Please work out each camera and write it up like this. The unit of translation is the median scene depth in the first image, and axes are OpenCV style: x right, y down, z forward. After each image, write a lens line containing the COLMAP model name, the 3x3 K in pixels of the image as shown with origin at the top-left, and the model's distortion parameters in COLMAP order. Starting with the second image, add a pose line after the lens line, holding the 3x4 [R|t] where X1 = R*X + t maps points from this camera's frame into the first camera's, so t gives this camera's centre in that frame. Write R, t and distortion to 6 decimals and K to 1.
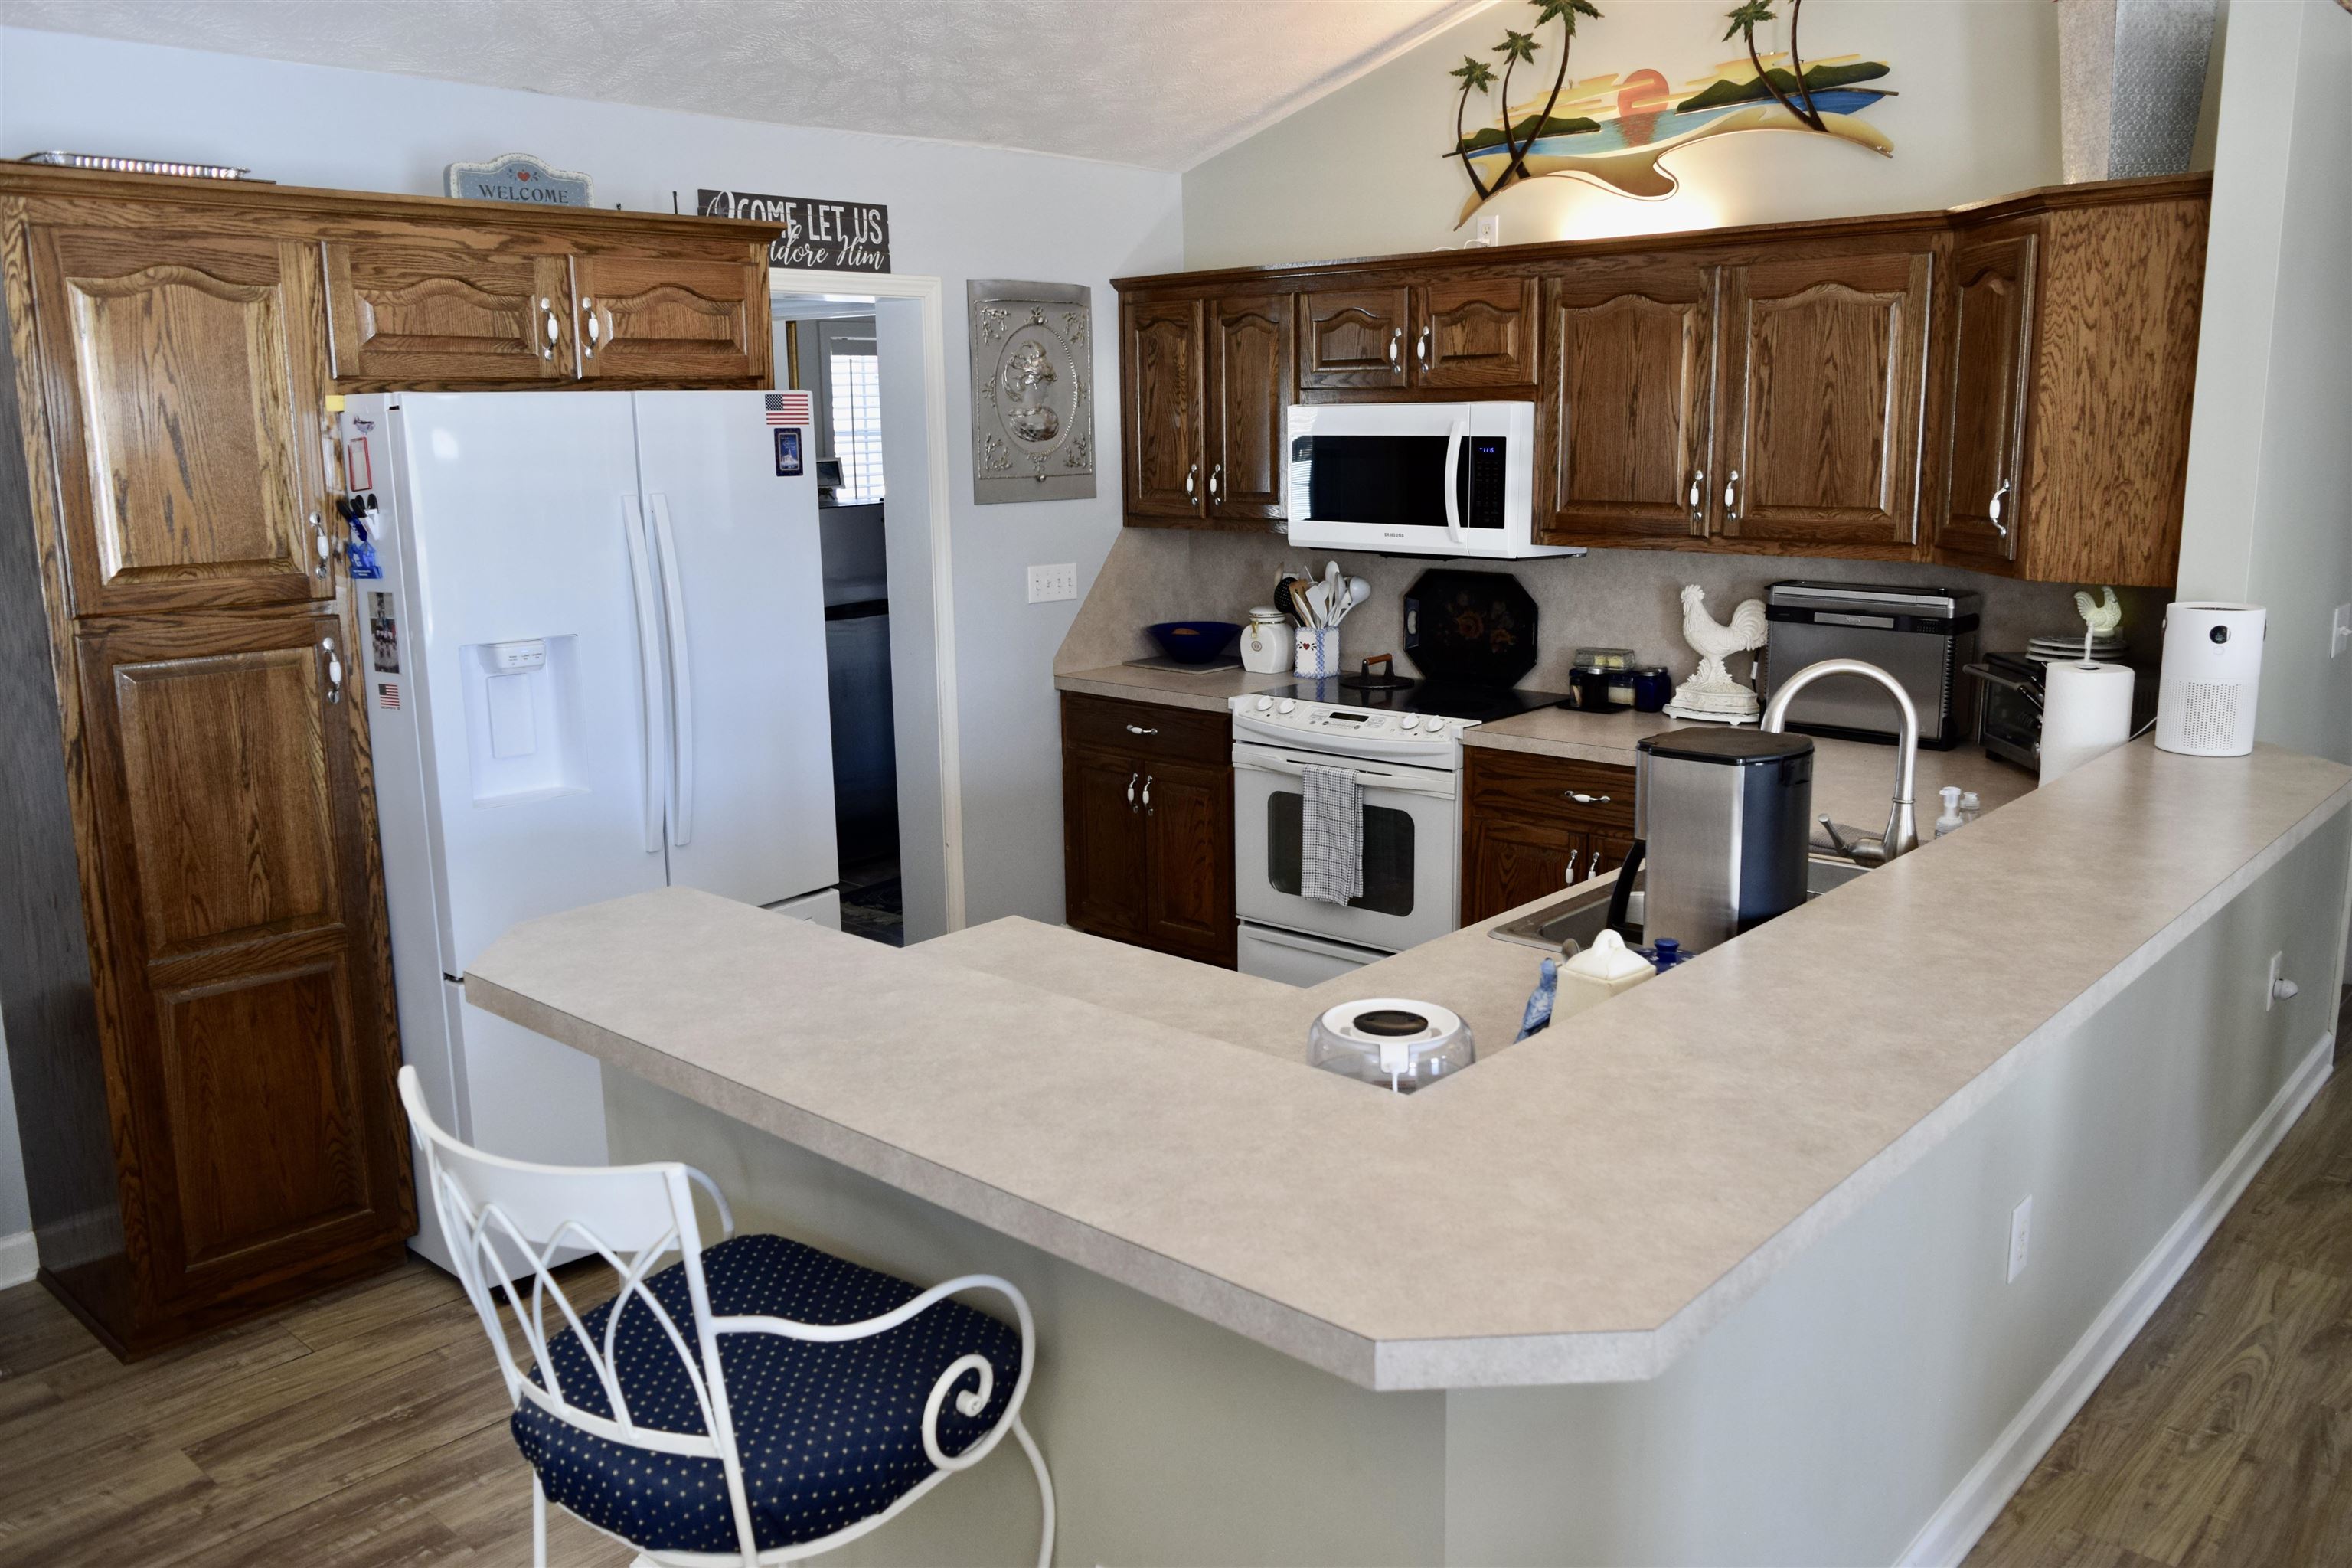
lens RADIAL K [[1831.0, 0, 1183.2], [0, 1831.0, 767.6], [0, 0, 1]] dist [-0.026361, 0.023649]
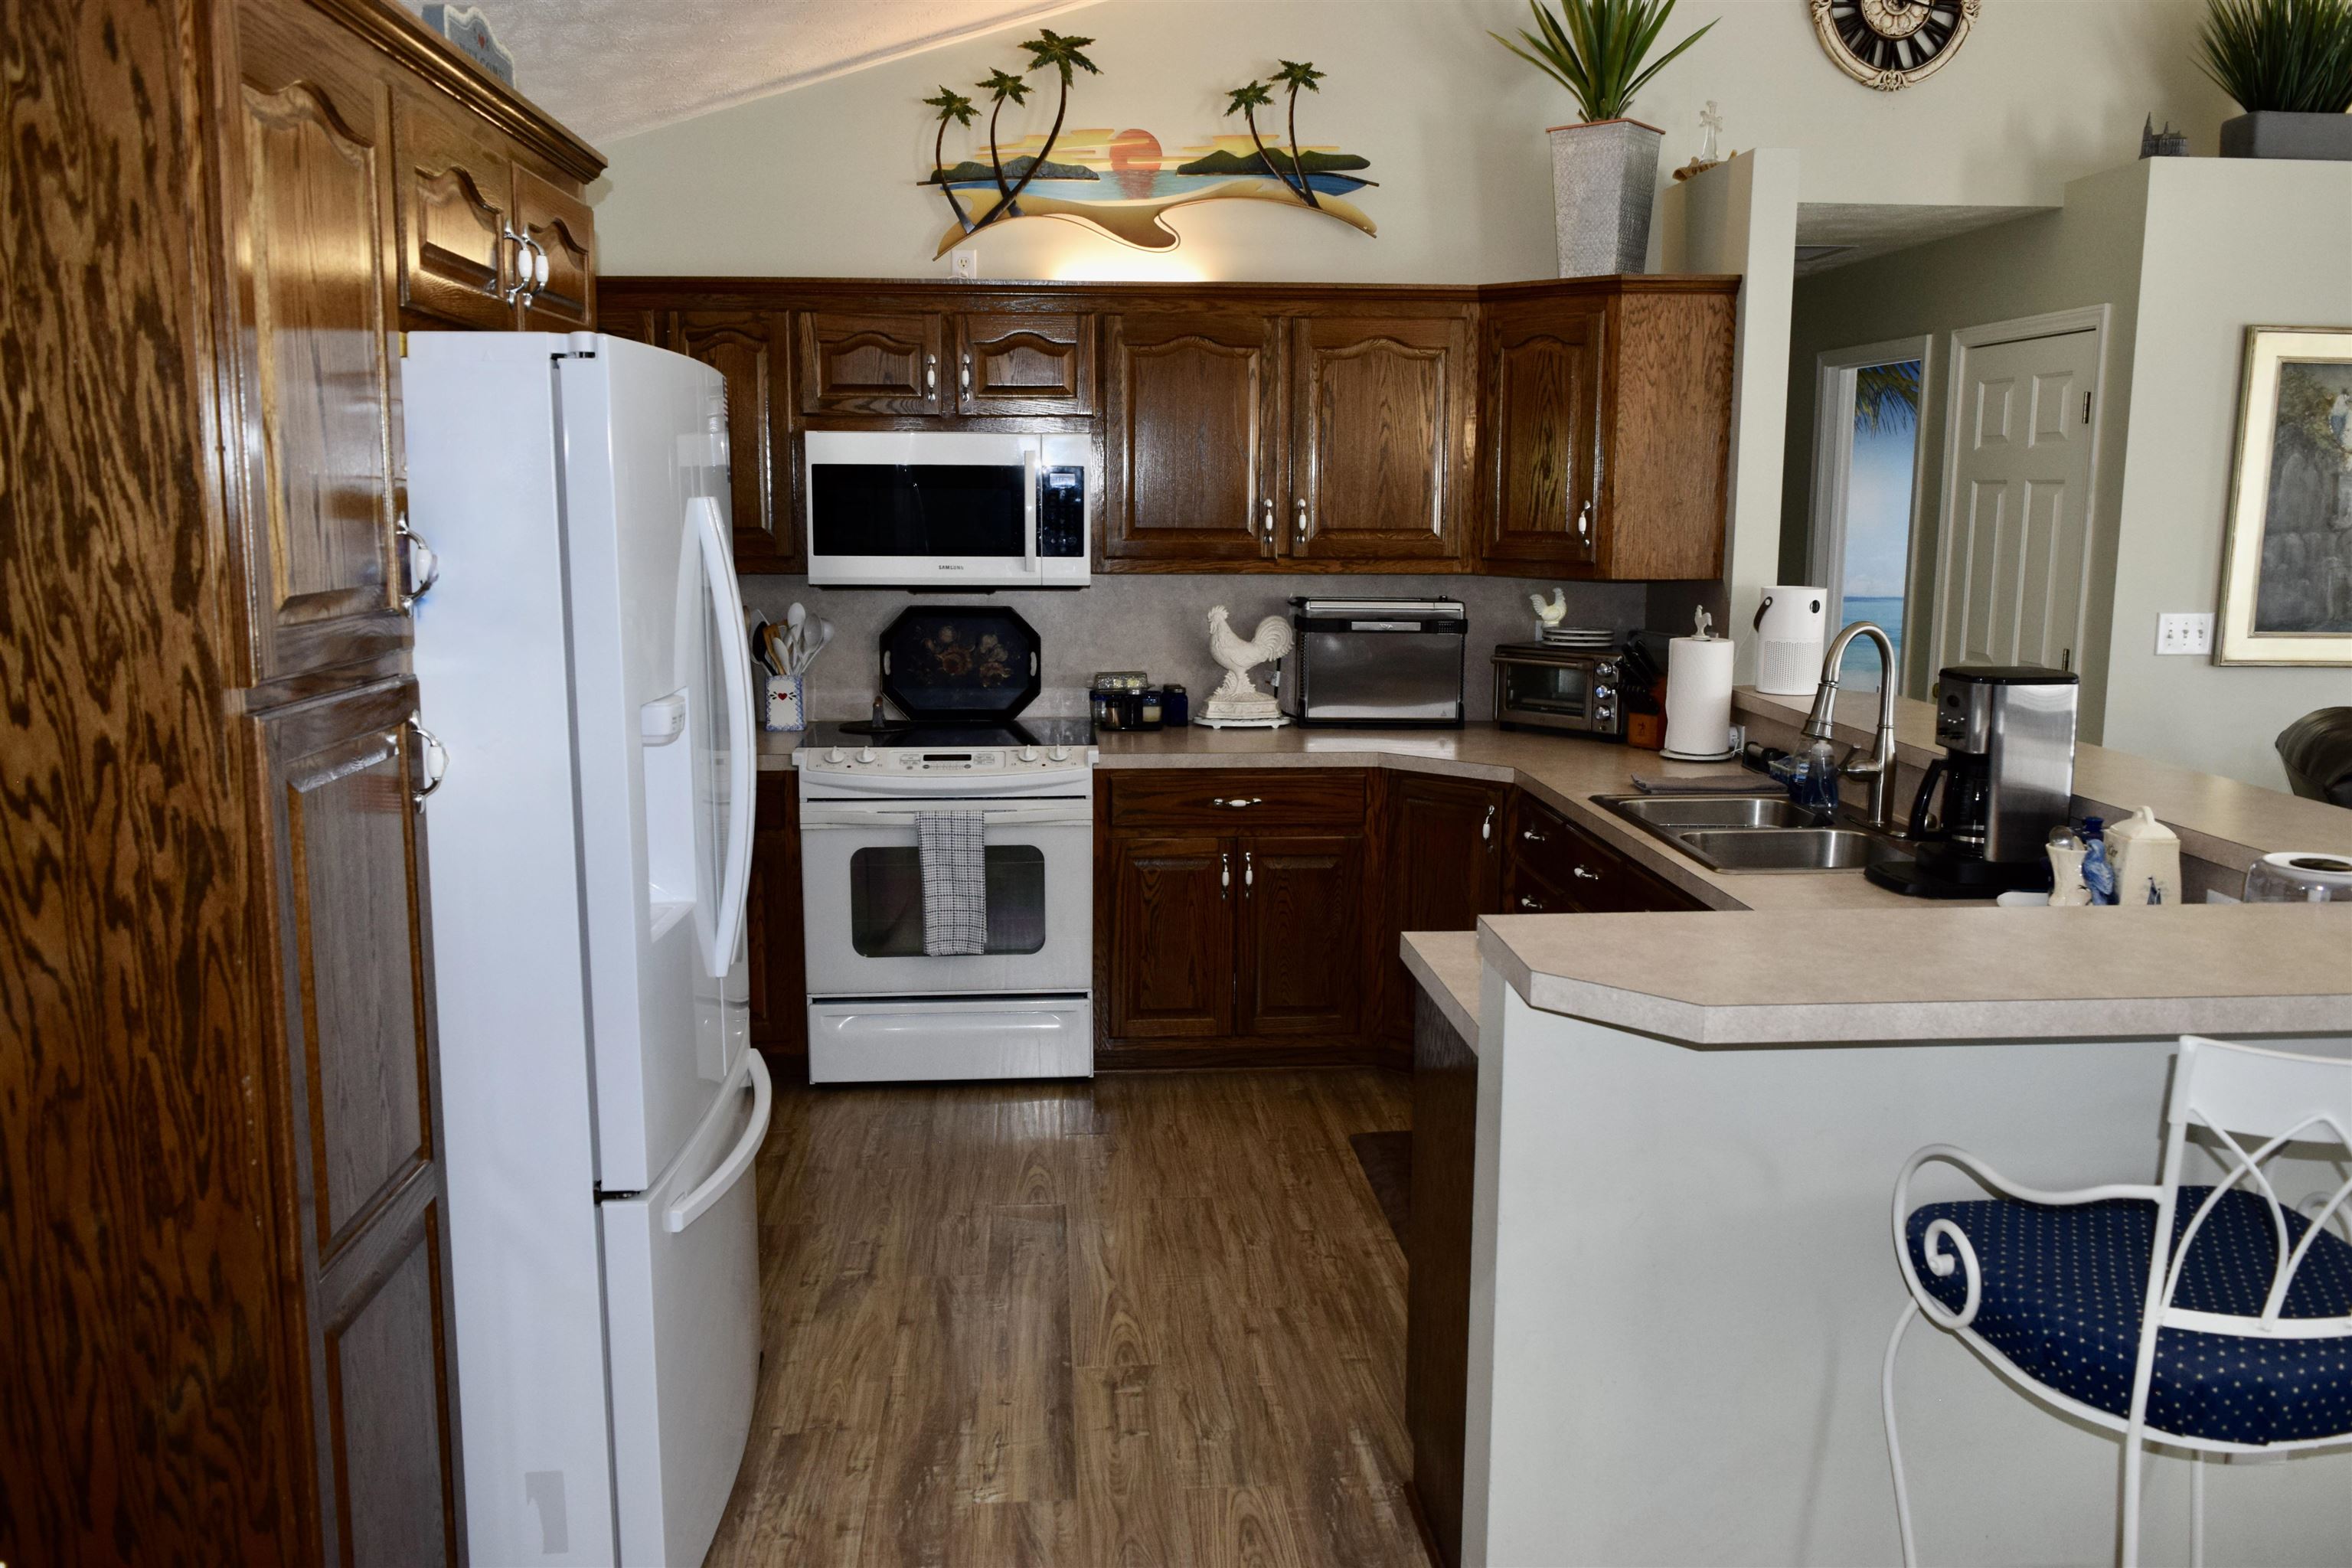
lens RADIAL K [[1831.0, 0, 1183.2], [0, 1831.0, 767.6], [0, 0, 1]] dist [-0.026361, 0.023649]
pose [[0.688129, -0.094350, 0.719428, -0.591712], [0.125001, 0.992101, 0.010547, -0.020037], [-0.714740, 0.082671, 0.694487, 0.292867]]
